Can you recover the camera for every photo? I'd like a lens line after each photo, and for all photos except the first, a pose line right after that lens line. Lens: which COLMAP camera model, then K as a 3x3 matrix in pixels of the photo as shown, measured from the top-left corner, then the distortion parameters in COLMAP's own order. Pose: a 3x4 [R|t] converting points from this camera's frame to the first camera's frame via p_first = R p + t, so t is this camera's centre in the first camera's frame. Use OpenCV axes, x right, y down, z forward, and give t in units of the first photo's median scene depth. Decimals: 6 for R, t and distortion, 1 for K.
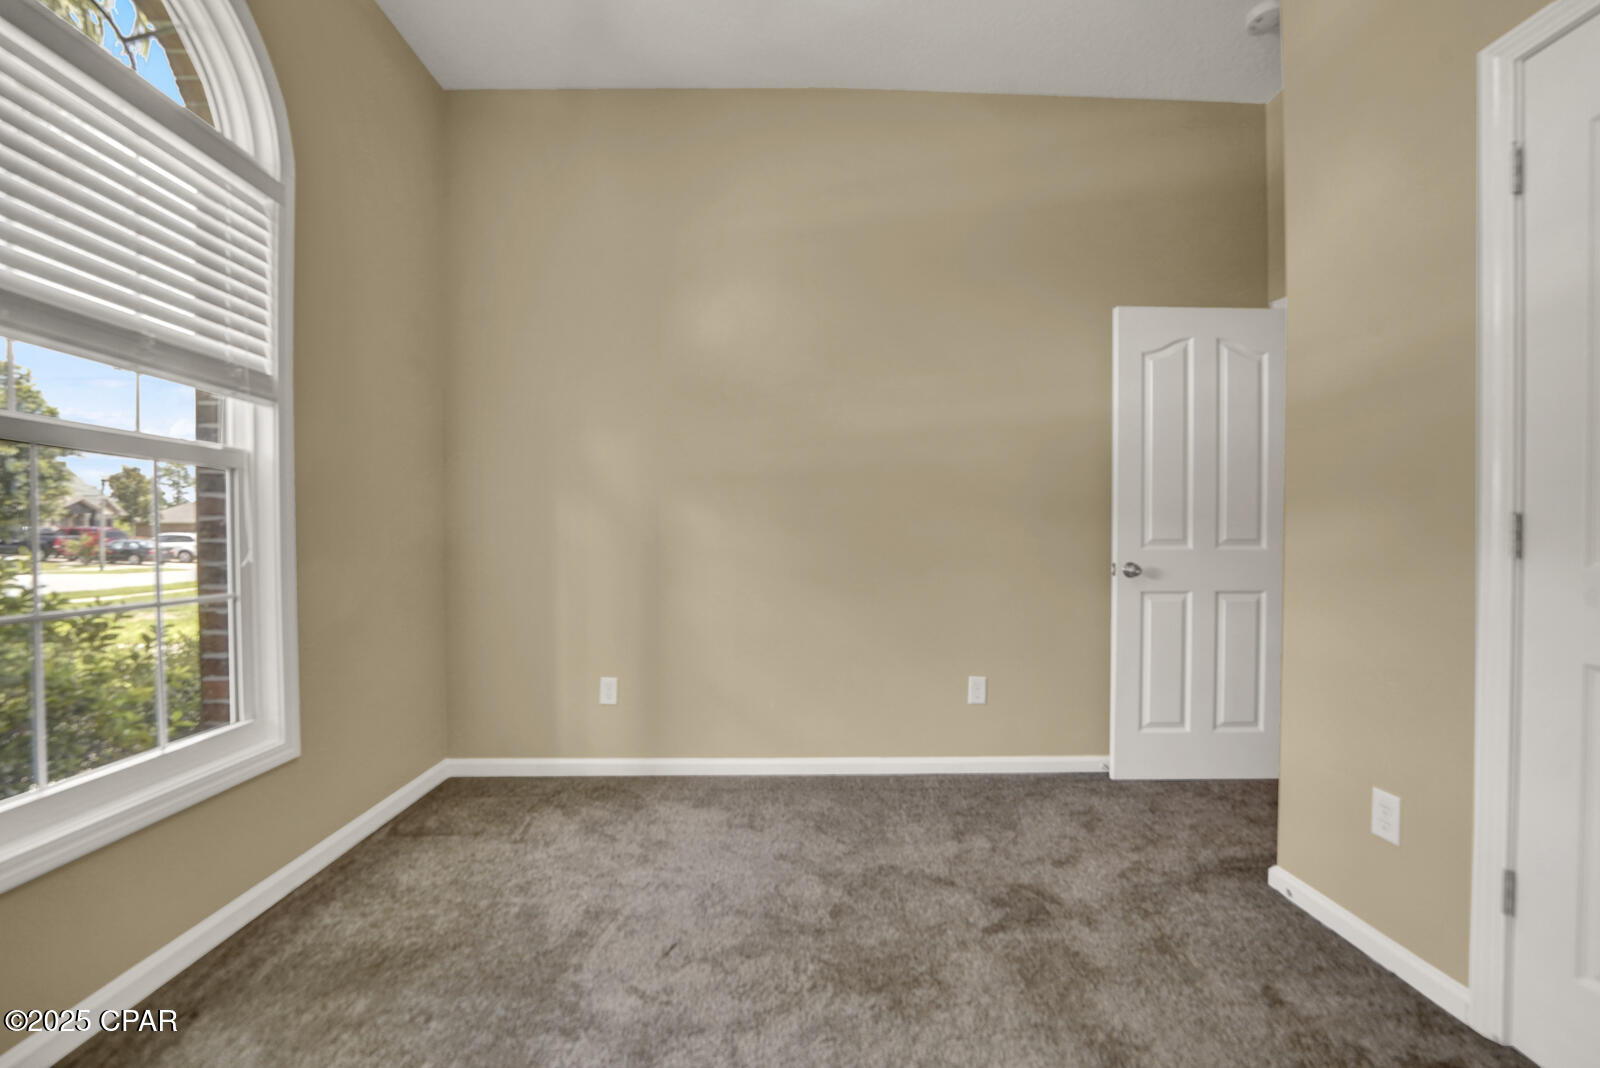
lens RADIAL K [[666.1, 0, 789.2], [0, 666.1, 543.6], [0, 0, 1]] dist [-0.017793, 0.000413]
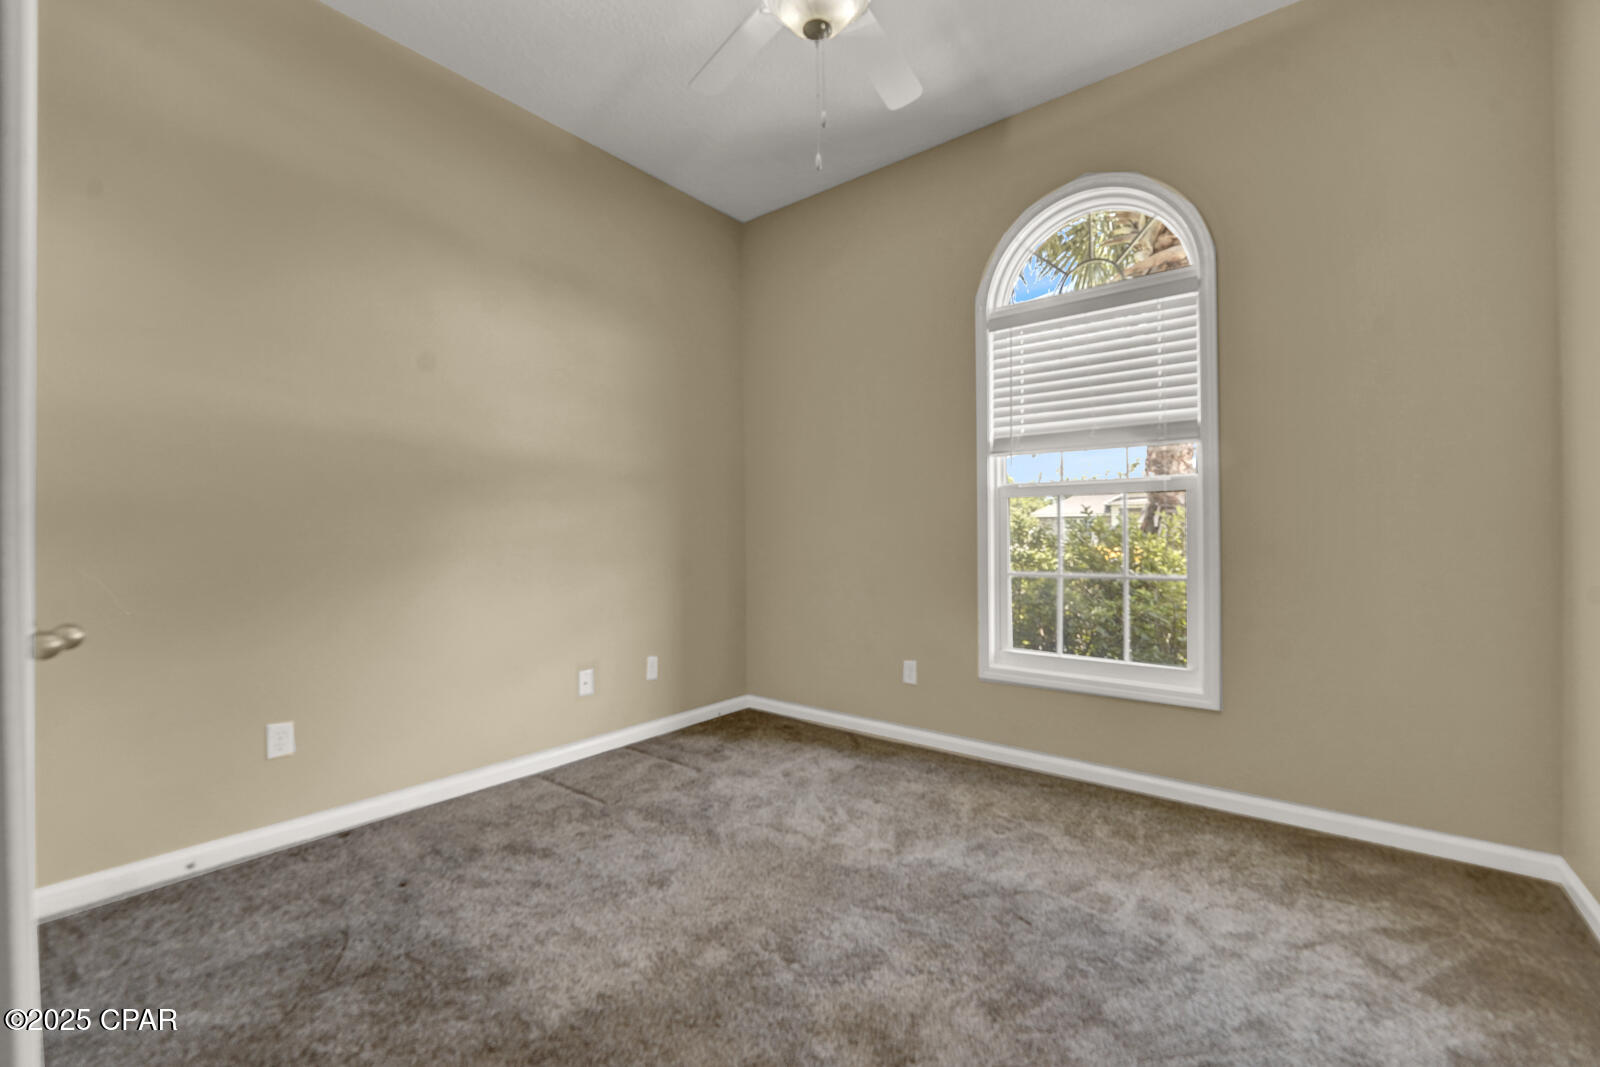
lens RADIAL K [[666.1, 0, 803.4], [0, 666.1, 532.4], [0, 0, 1]] dist [-0.017793, 0.000413]
pose [[-0.638259, -0.004717, -0.769807, 0.722320], [-0.008478, 0.999964, 0.000901, -0.015049], [0.769775, 0.007101, -0.638276, 1.148163]]
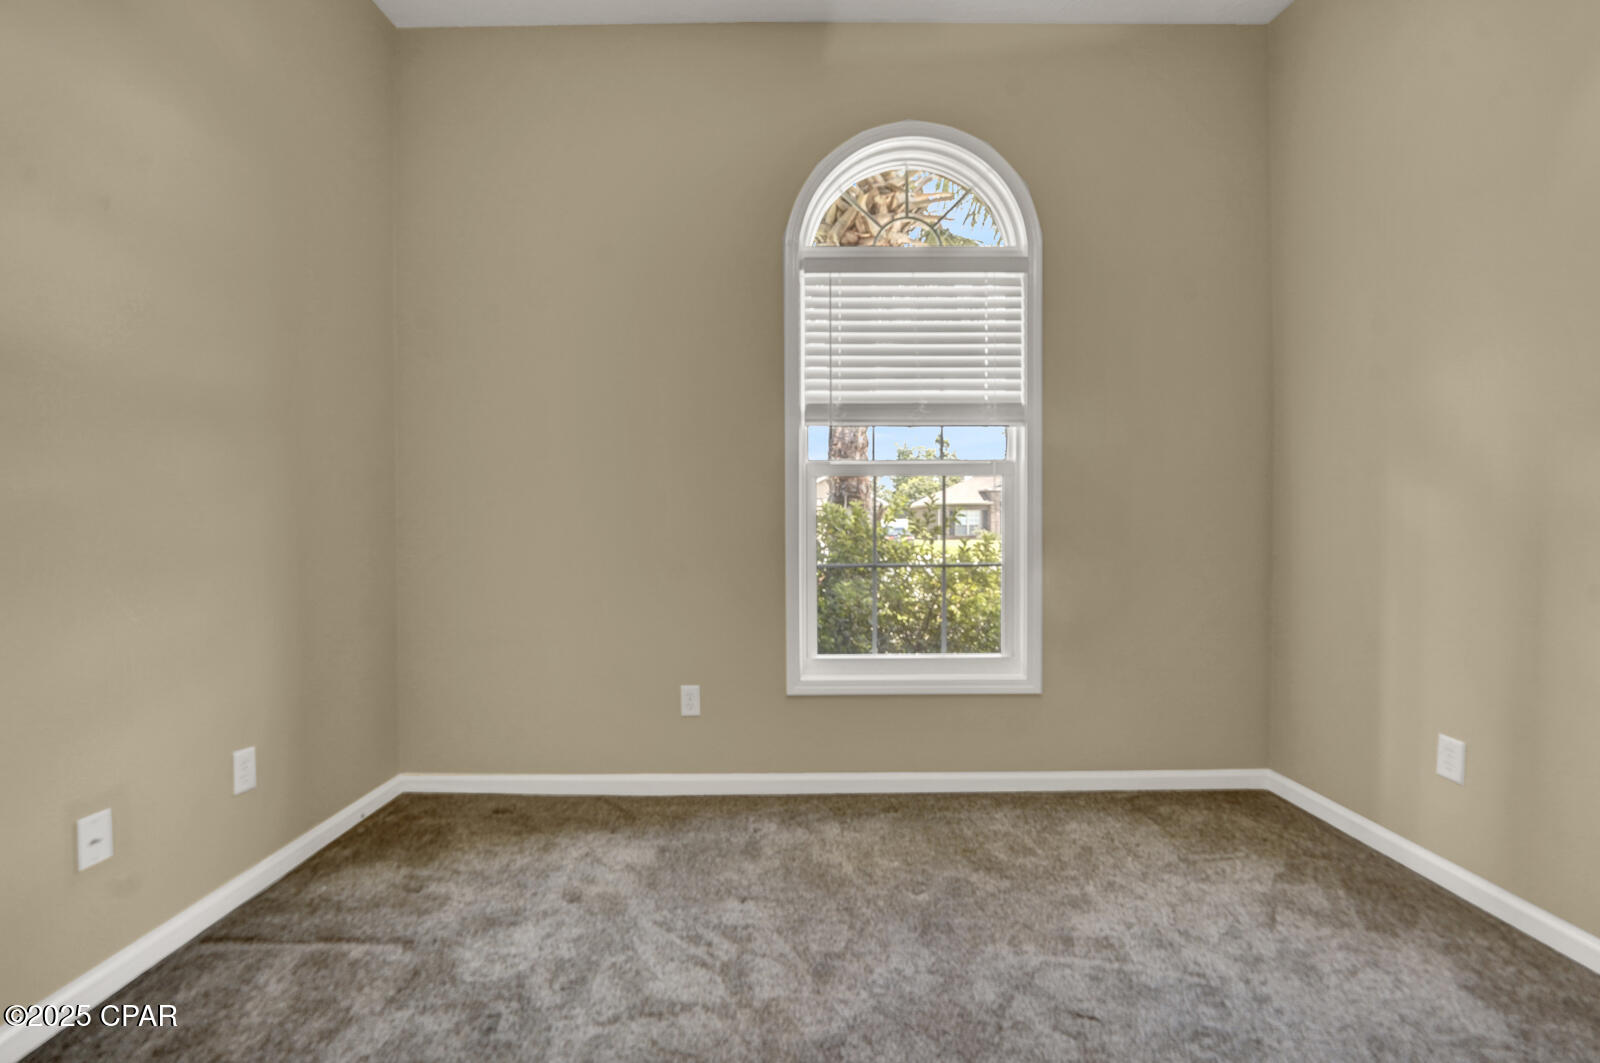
lens RADIAL K [[655.3, 0, 799.5], [0, 655.3, 532.4], [0, 0, 1]] dist [-0.026870, 0.003204]
pose [[-0.017936, 0.007654, -0.999810, 0.512670], [-0.006960, 0.999946, 0.007780, 0.001281], [0.999815, 0.007098, -0.017882, 0.529918]]
